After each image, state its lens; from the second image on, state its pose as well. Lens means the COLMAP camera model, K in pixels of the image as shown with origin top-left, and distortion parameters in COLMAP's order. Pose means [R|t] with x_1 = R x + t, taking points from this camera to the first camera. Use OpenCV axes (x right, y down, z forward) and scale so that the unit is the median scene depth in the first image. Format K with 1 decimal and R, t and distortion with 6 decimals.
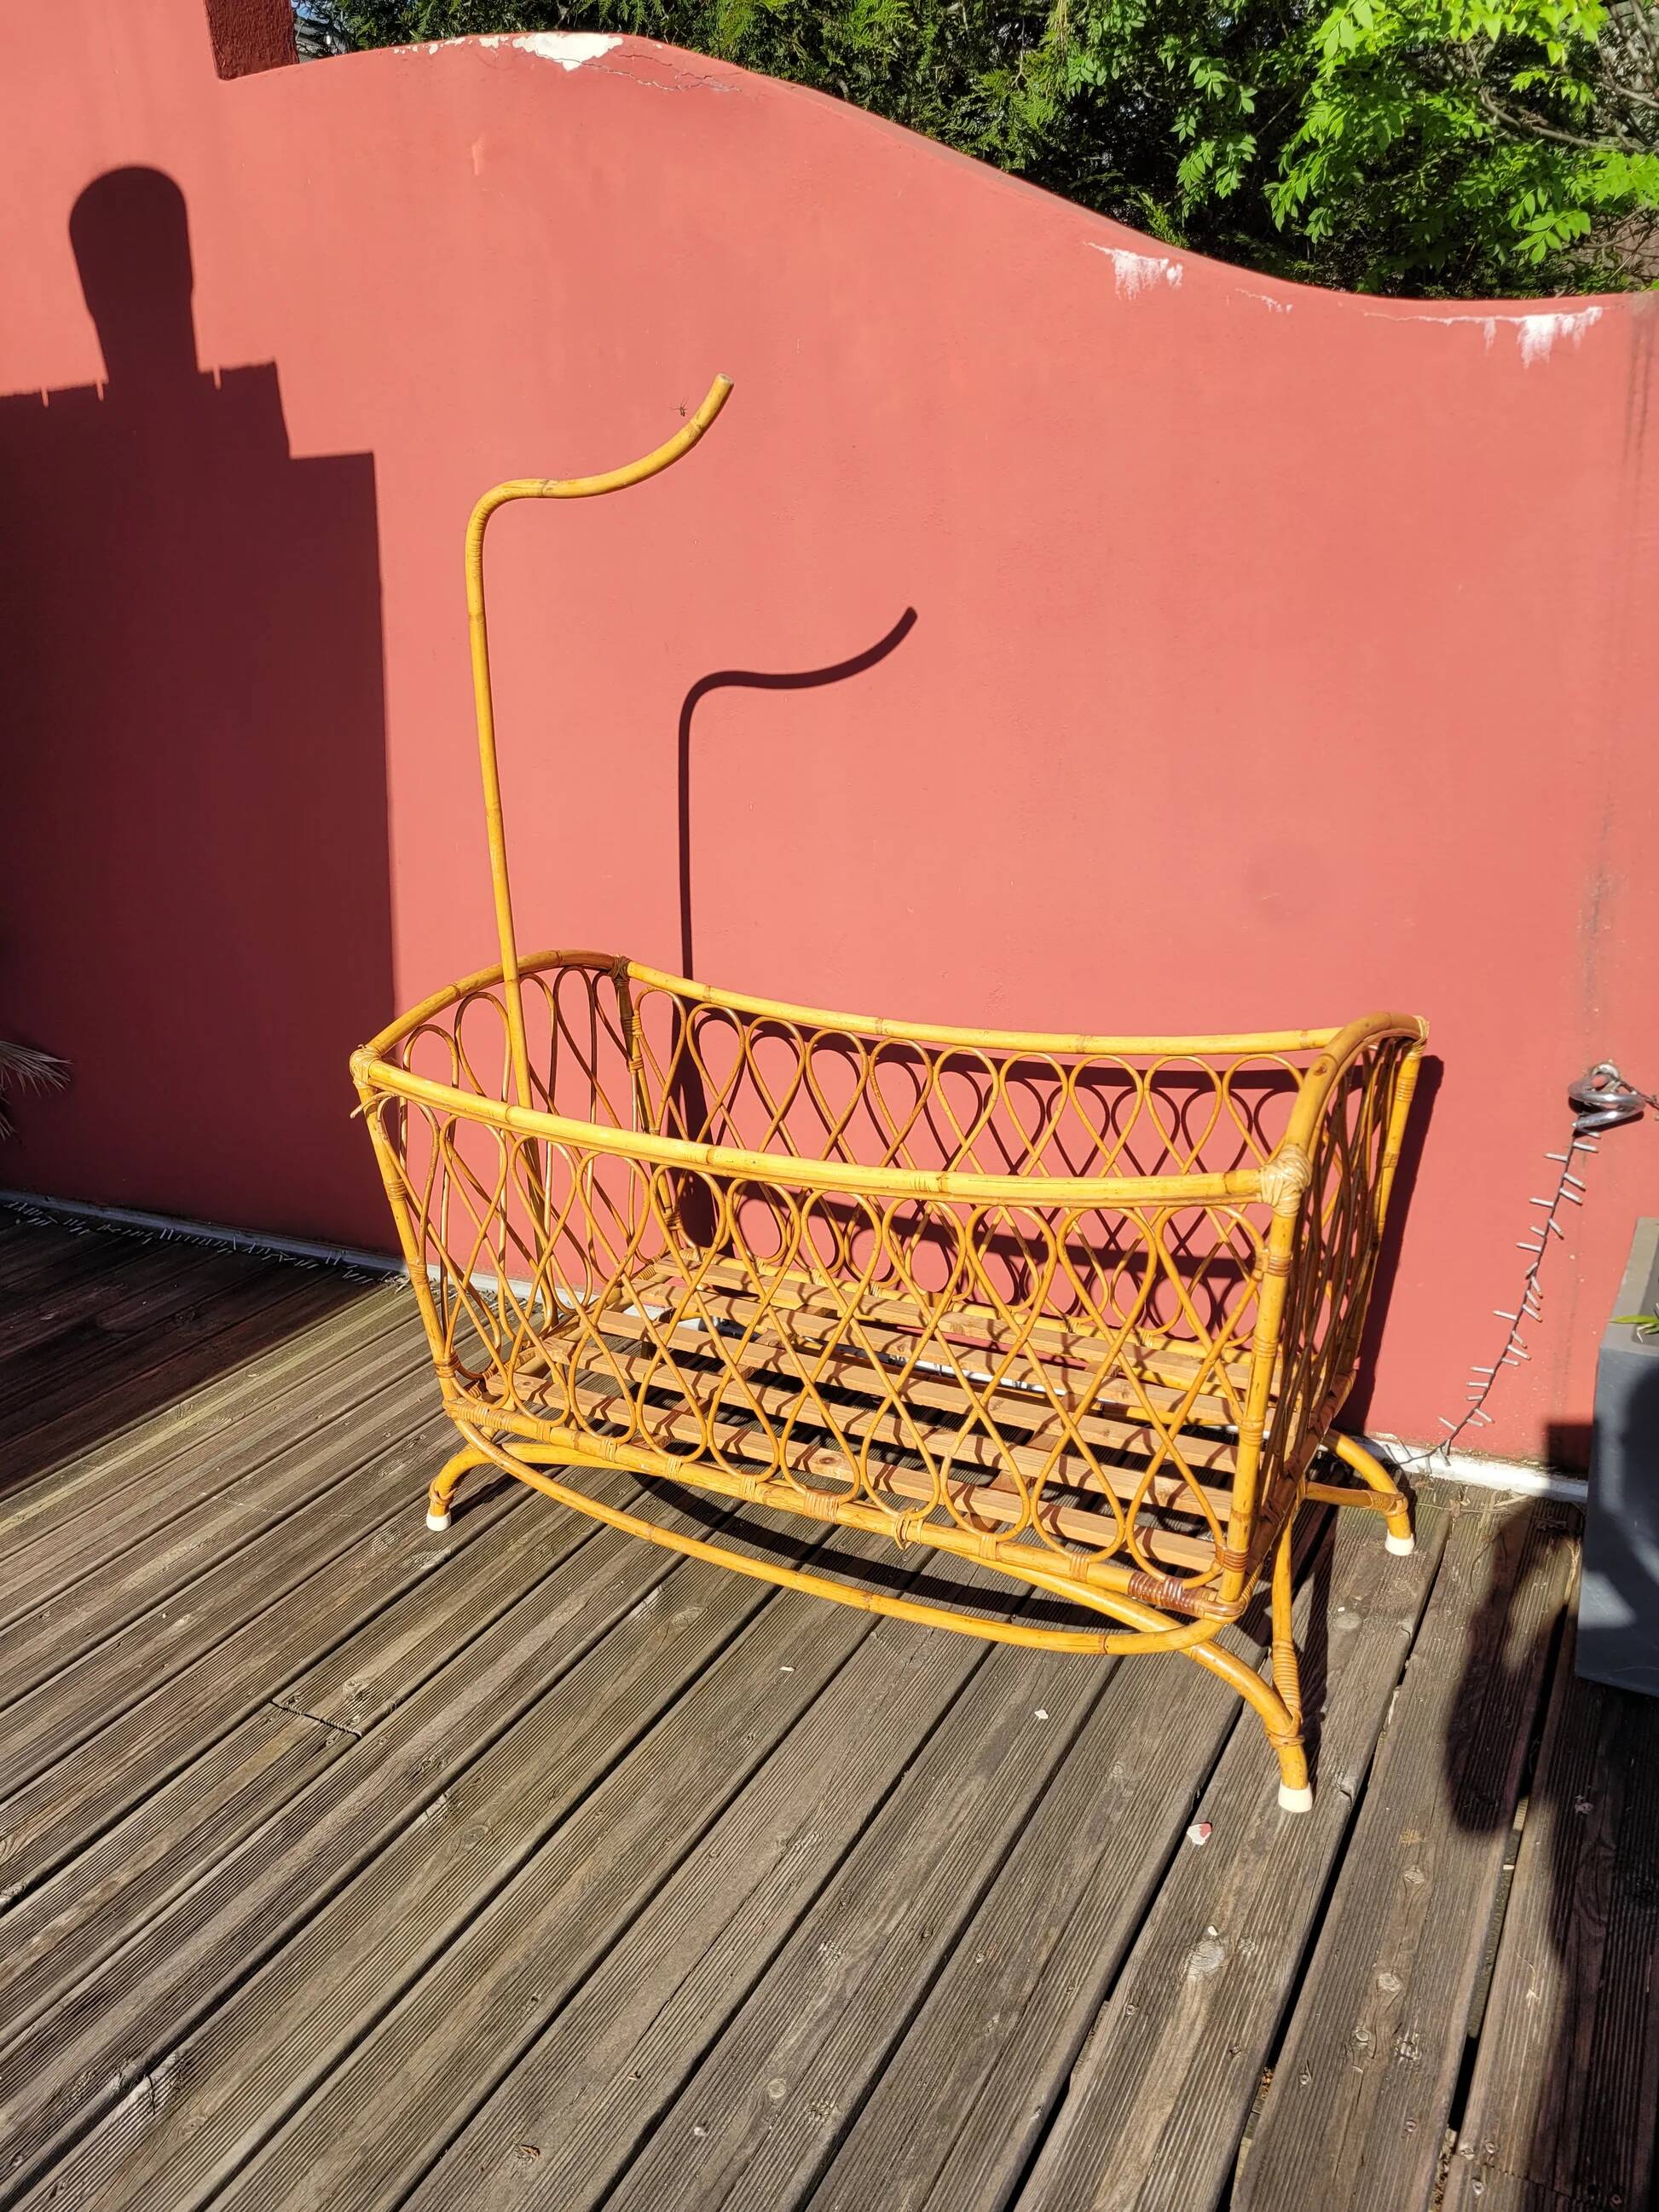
lens RADIAL K [[1667.8, 0, 829.6], [0, 1667.8, 1099.9], [0, 0, 1]] dist [0.055696, -0.053456]
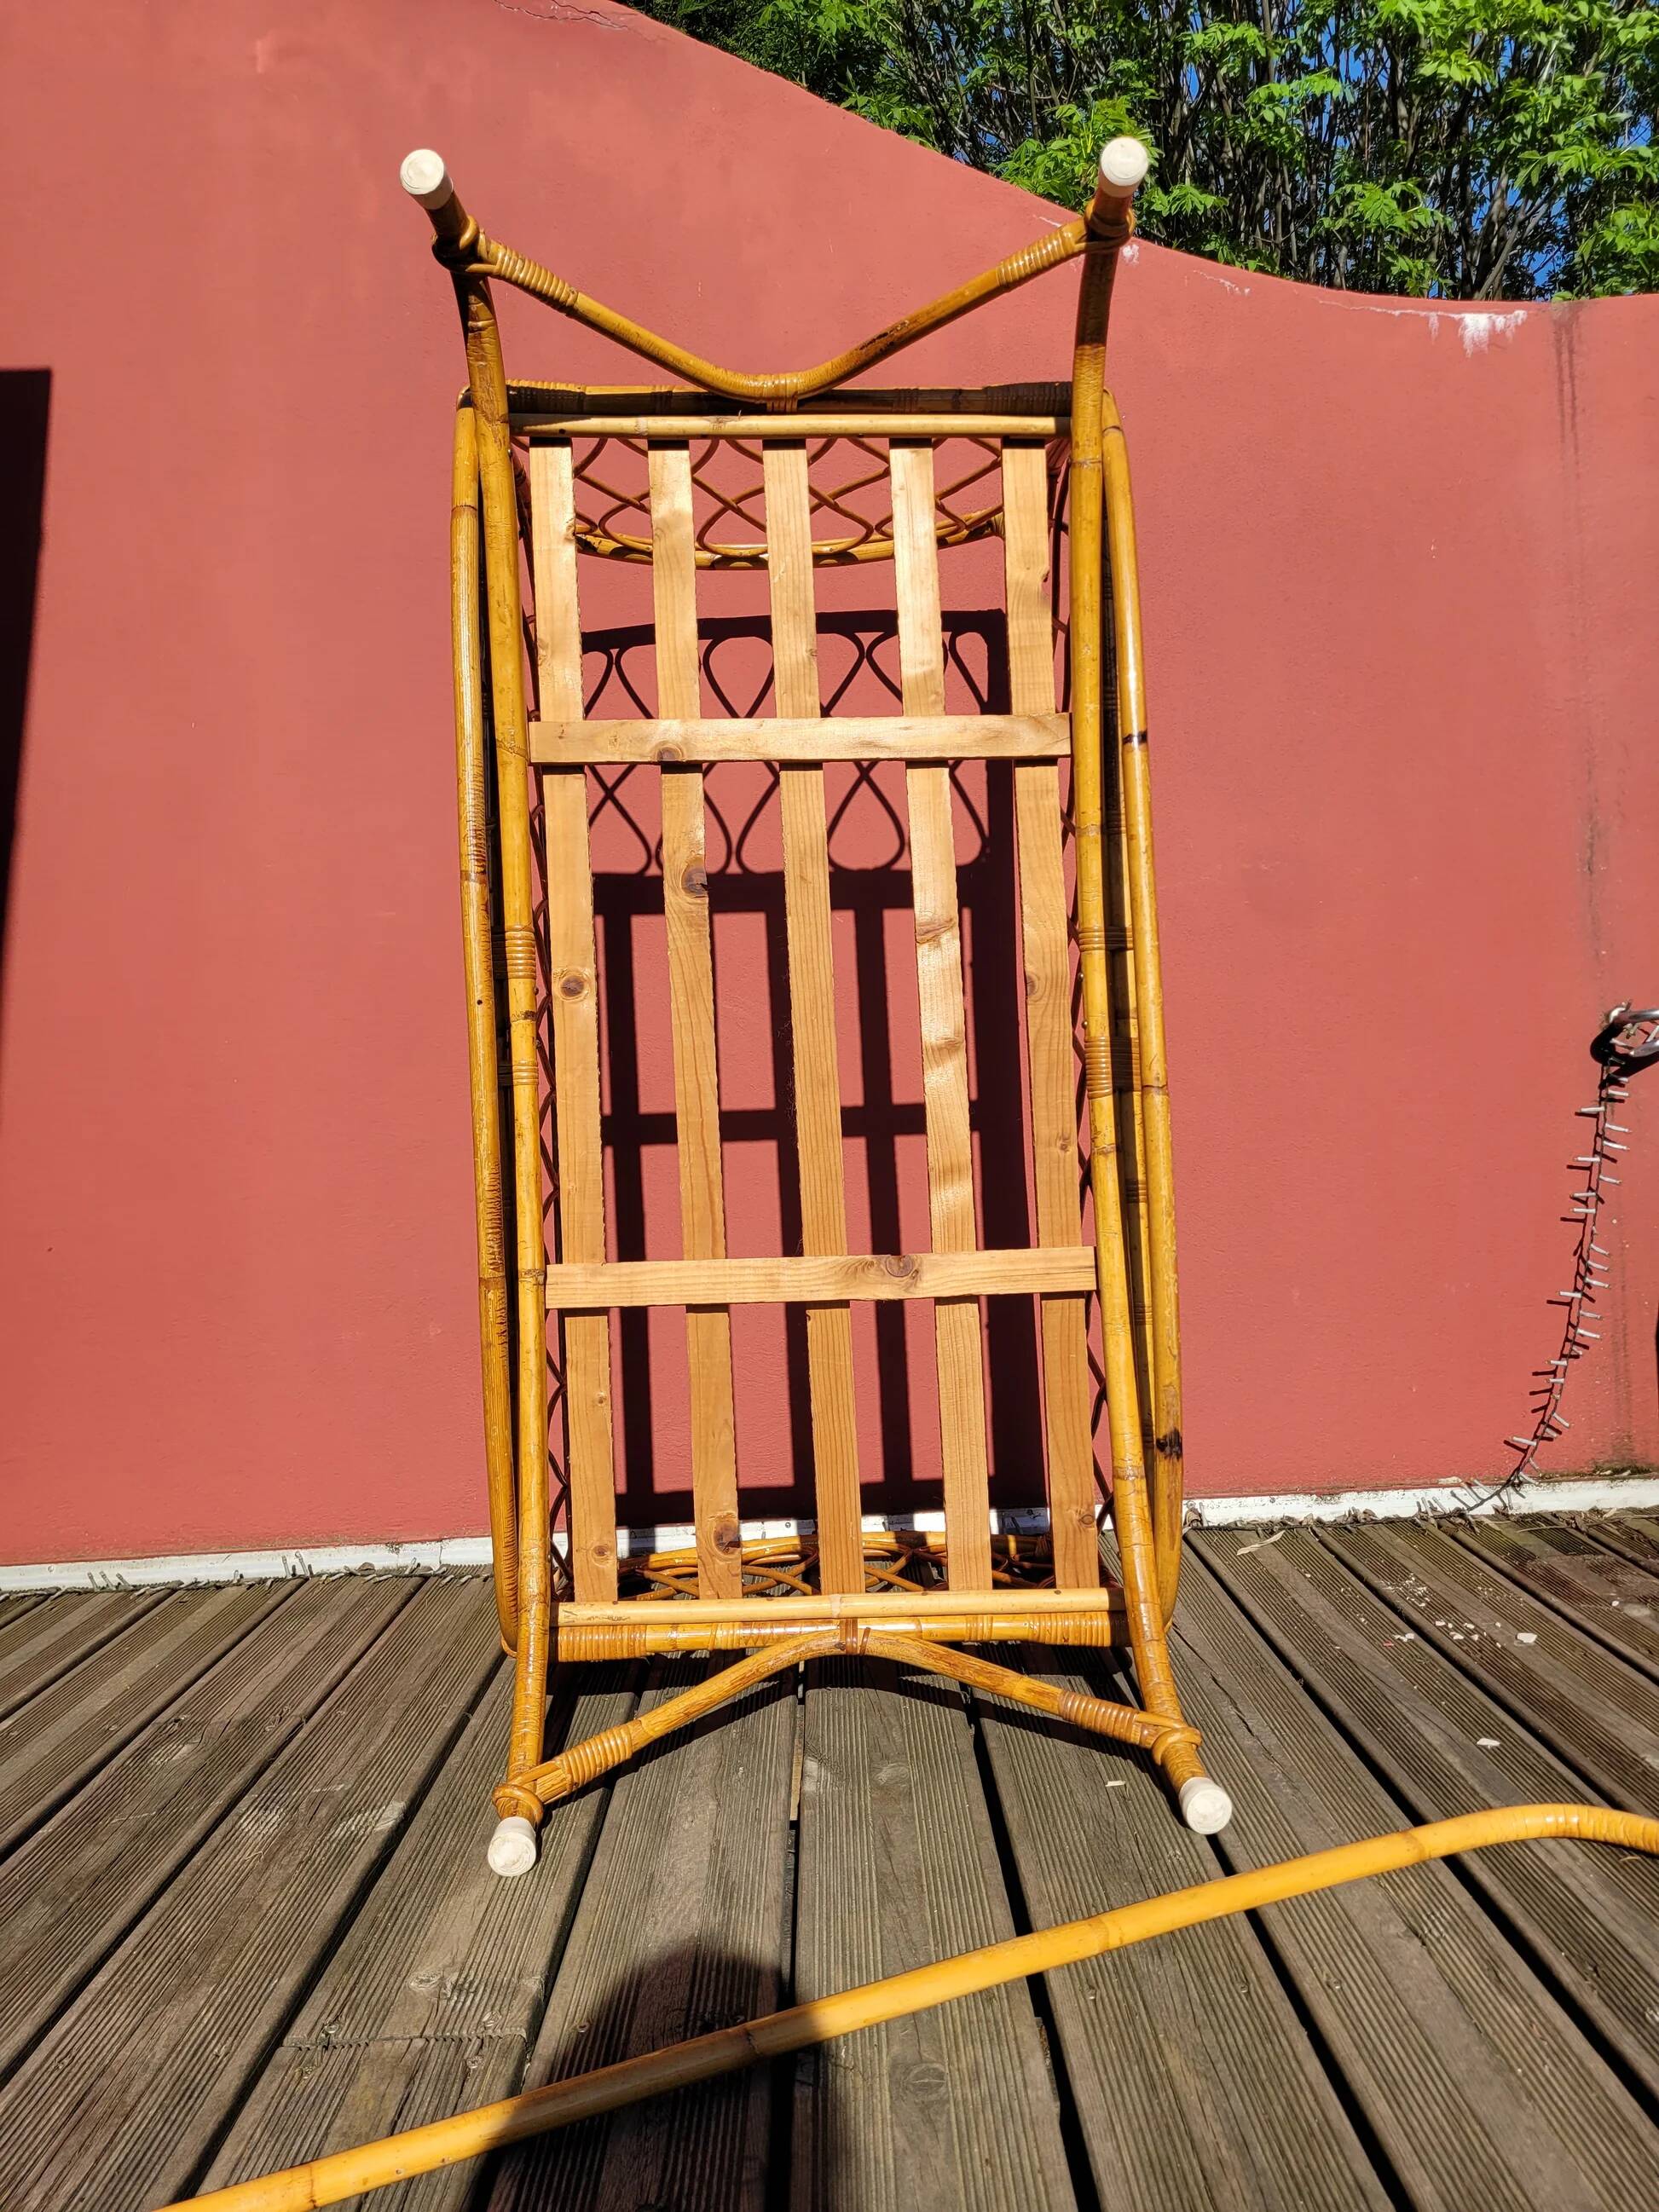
lens RADIAL K [[1668.8, 0, 833.9], [0, 1668.8, 1092.8], [0, 0, 1]] dist [0.052123, -0.048383]
pose [[0.873319, 0.023833, 0.486565, -0.426542], [0.142271, 0.942780, -0.301536, 0.260930], [-0.465911, 0.332561, 0.819957, 0.422663]]
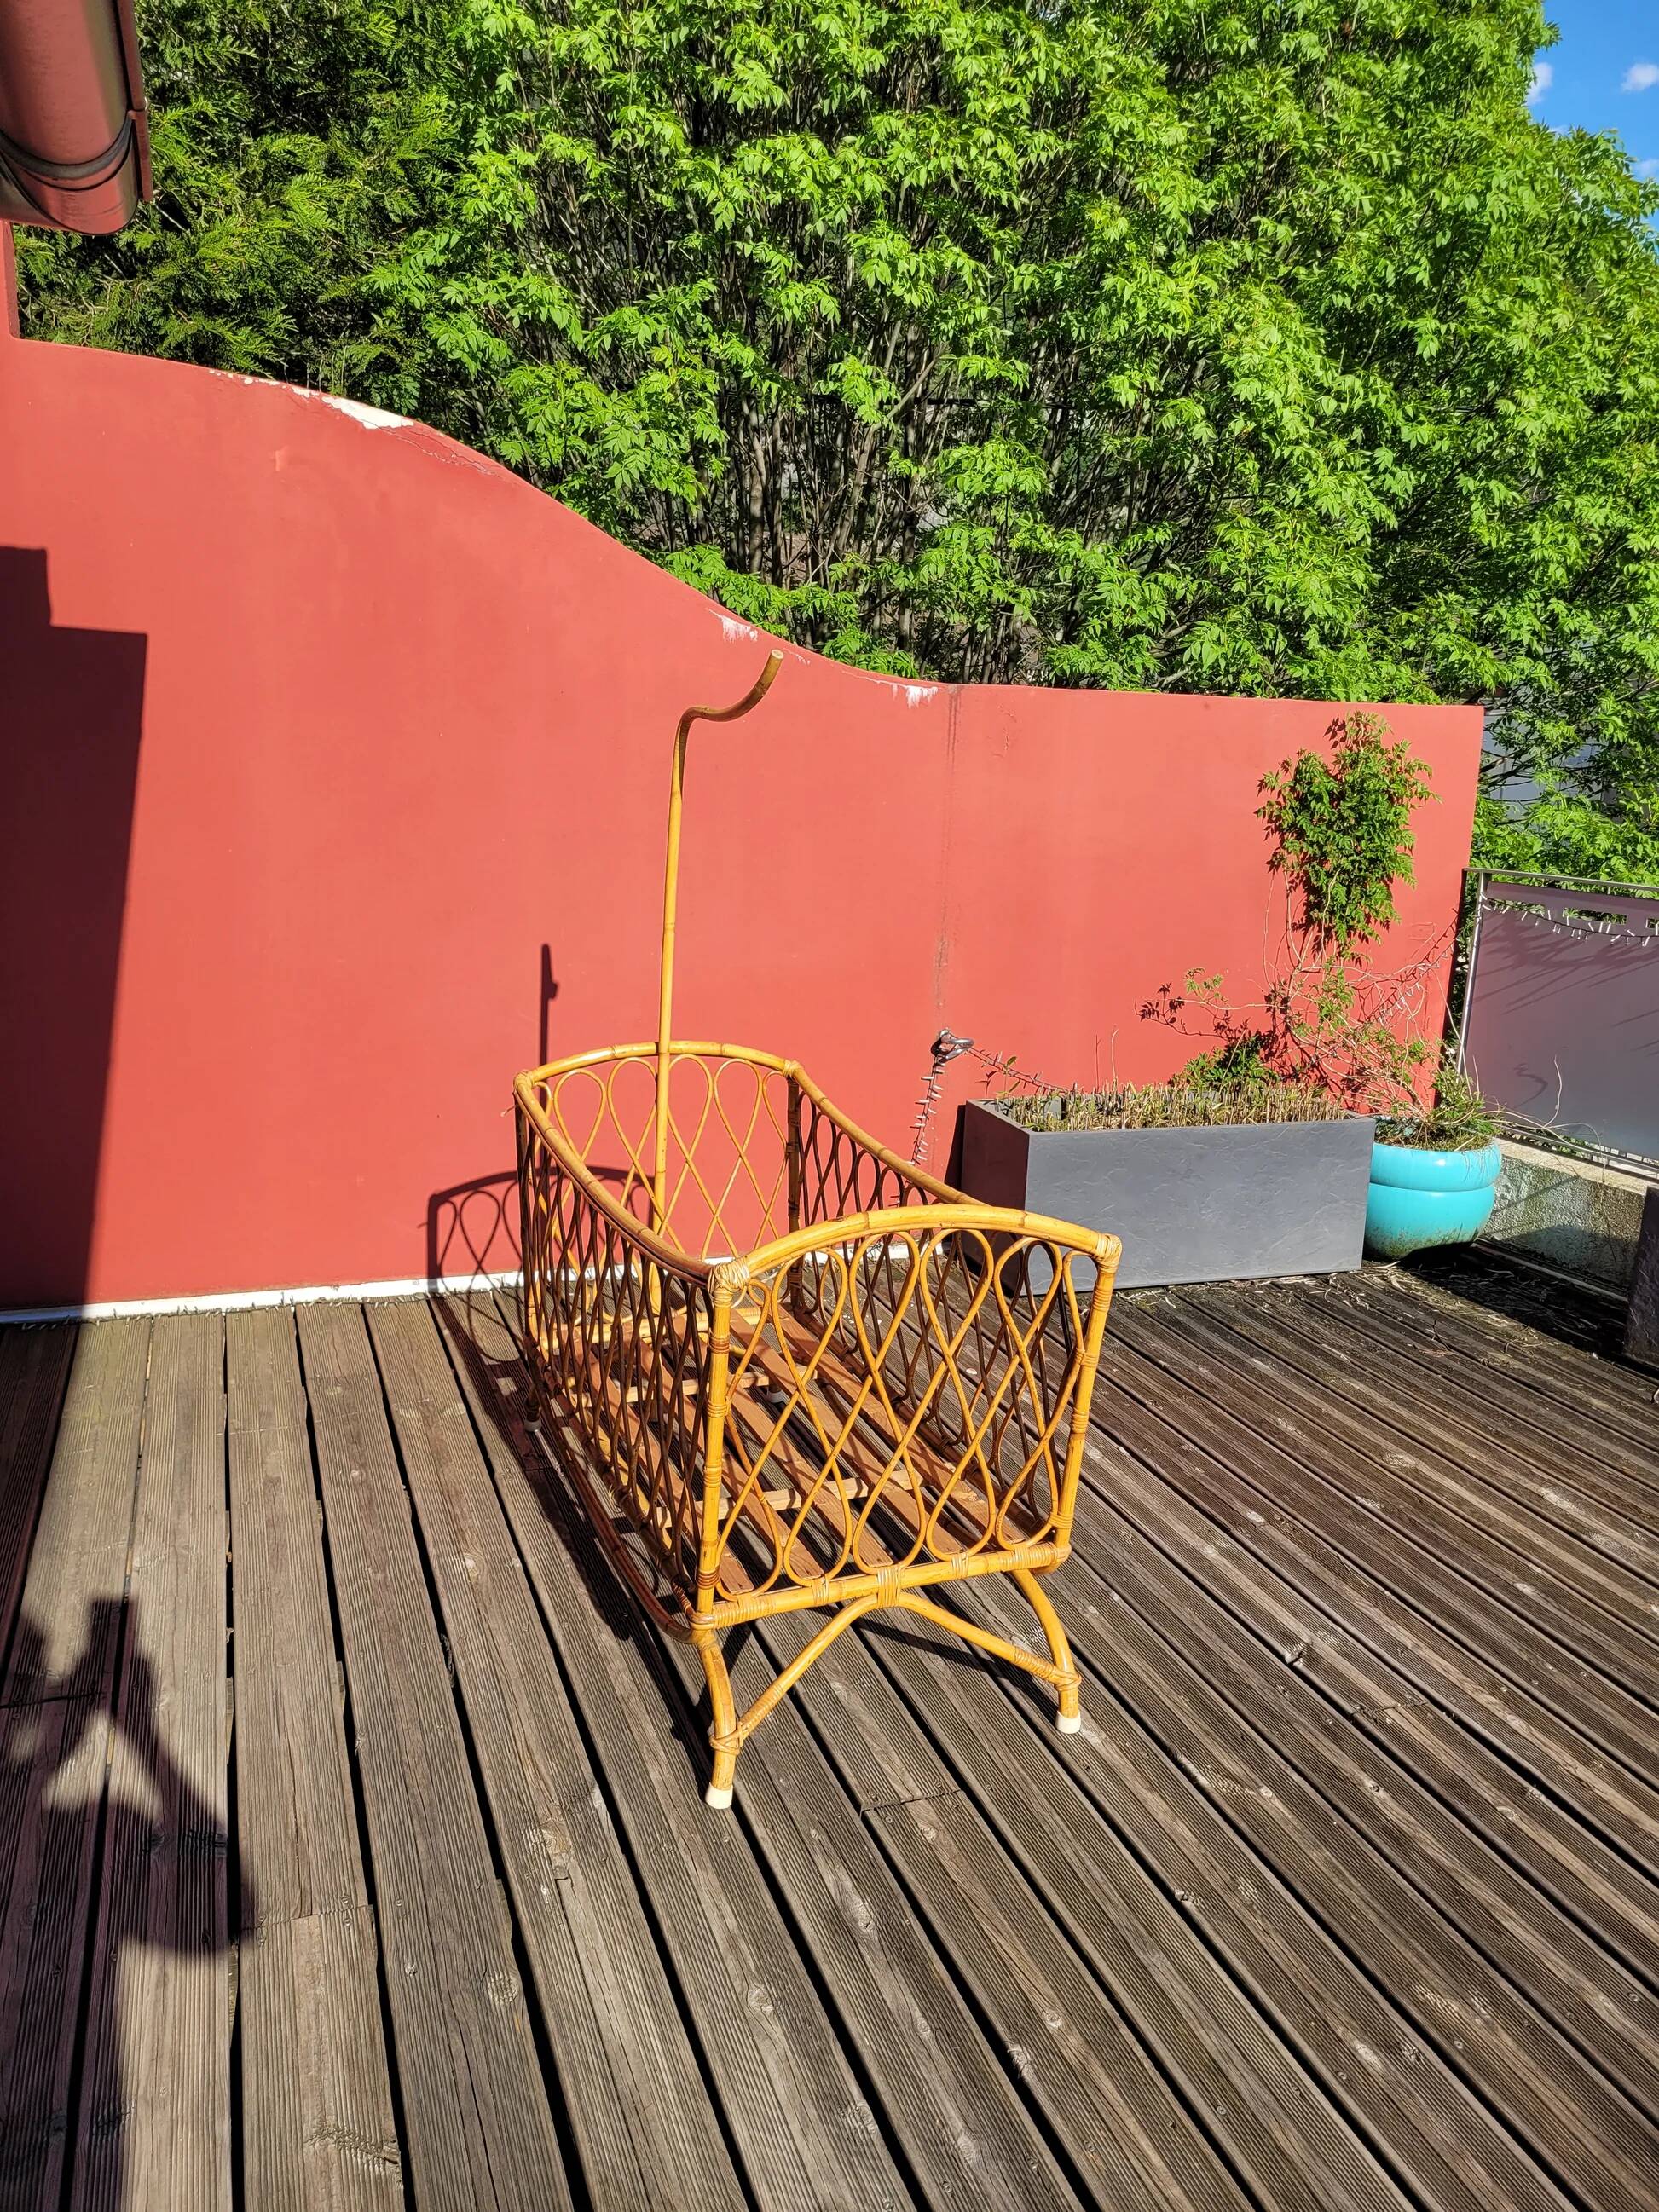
lens RADIAL K [[1667.8, 0, 829.6], [0, 1667.8, 1099.9], [0, 0, 1]] dist [0.055696, -0.053456]
pose [[0.653121, -0.067633, 0.754228, -1.219516], [0.150081, 0.987807, -0.041384, 0.129467], [-0.742232, 0.140224, 0.655308, -0.248640]]
